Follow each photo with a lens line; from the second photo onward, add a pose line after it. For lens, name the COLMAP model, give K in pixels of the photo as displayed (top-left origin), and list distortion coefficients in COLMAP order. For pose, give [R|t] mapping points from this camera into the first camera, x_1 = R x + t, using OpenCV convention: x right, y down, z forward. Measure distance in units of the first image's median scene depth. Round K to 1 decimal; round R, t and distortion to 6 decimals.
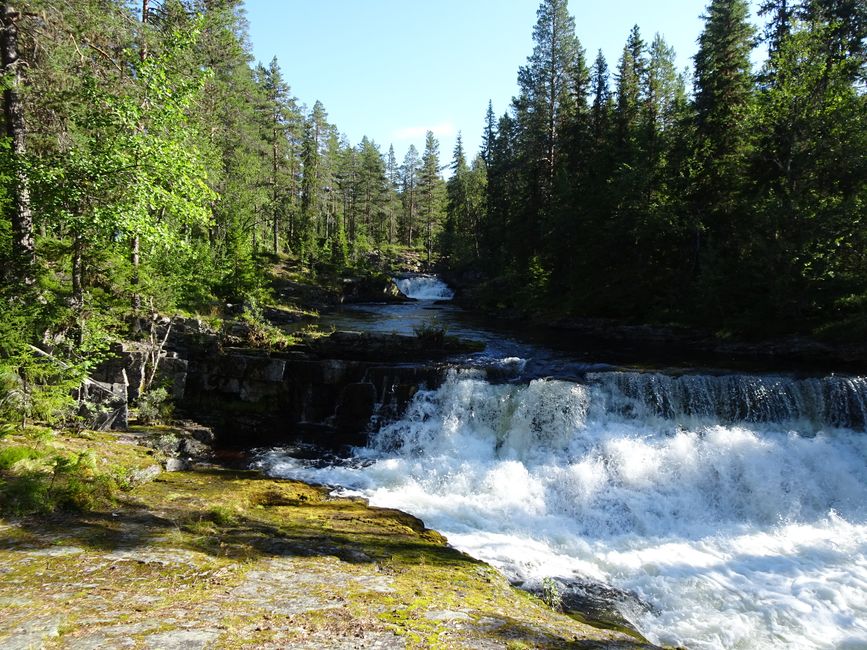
lens RADIAL K [[614.1, 0, 444.0], [0, 614.1, 324.1], [0, 0, 1]] dist [0.003212, 0.001595]
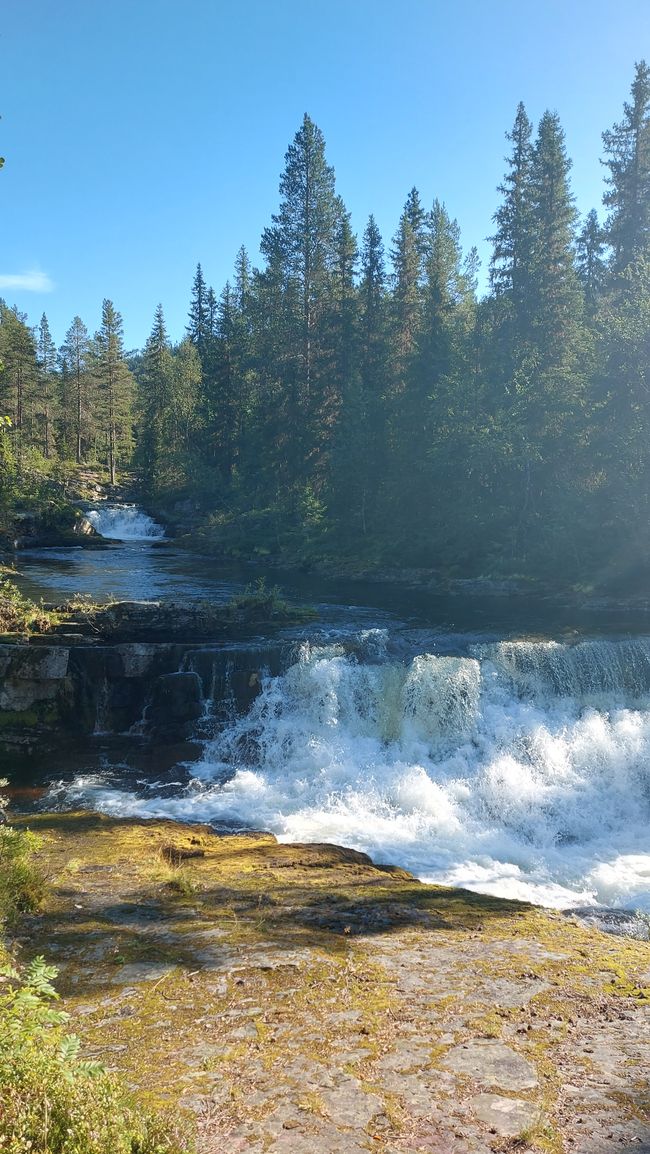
lens RADIAL K [[822.4, 0, 325.0], [0, 822.4, 577.0], [0, 0, 1]] dist [0.059460, -0.004246]
pose [[0.961147, -0.028223, 0.274590, -0.103749], [0.023365, 0.999508, 0.020947, -0.015824], [-0.275046, -0.013717, 0.961333, 0.002750]]
